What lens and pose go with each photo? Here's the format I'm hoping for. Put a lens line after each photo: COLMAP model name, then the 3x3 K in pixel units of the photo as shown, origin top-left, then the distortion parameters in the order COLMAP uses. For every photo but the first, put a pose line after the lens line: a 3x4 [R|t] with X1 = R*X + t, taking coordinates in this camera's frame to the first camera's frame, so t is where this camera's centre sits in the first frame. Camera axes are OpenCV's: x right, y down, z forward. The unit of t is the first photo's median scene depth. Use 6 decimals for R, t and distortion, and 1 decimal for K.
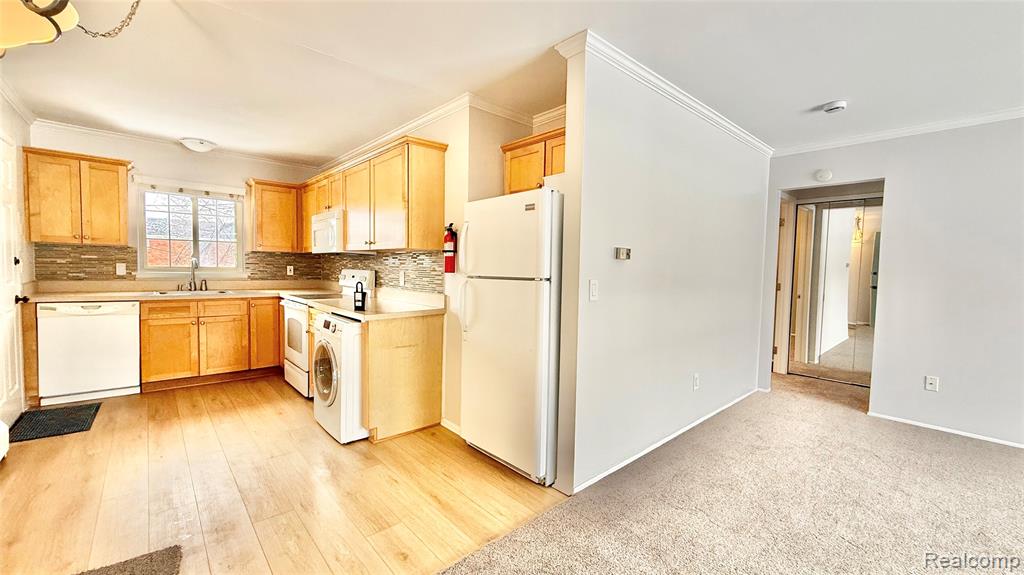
lens RADIAL K [[406.2, 0, 512.0], [0, 406.2, 287.5], [0, 0, 1]] dist [0.000870, -0.000063]
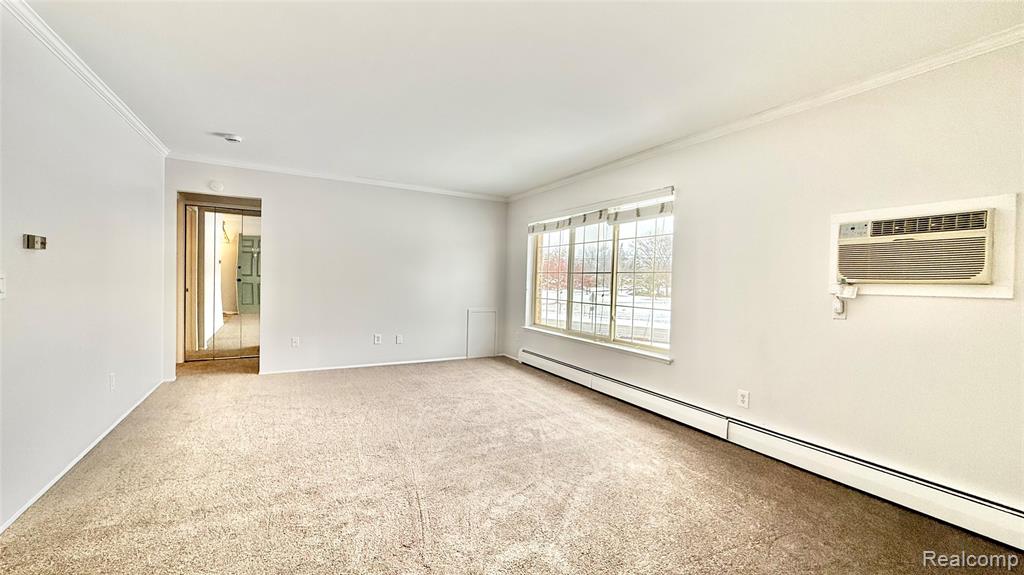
lens RADIAL K [[406.2, 0, 512.0], [0, 406.2, 287.5], [0, 0, 1]] dist [0.000870, -0.000063]
pose [[0.216163, -0.036965, 0.975657, -0.277999], [0.027451, 0.999118, 0.031772, 0.009153], [-0.975971, 0.019915, 0.216987, -0.124817]]
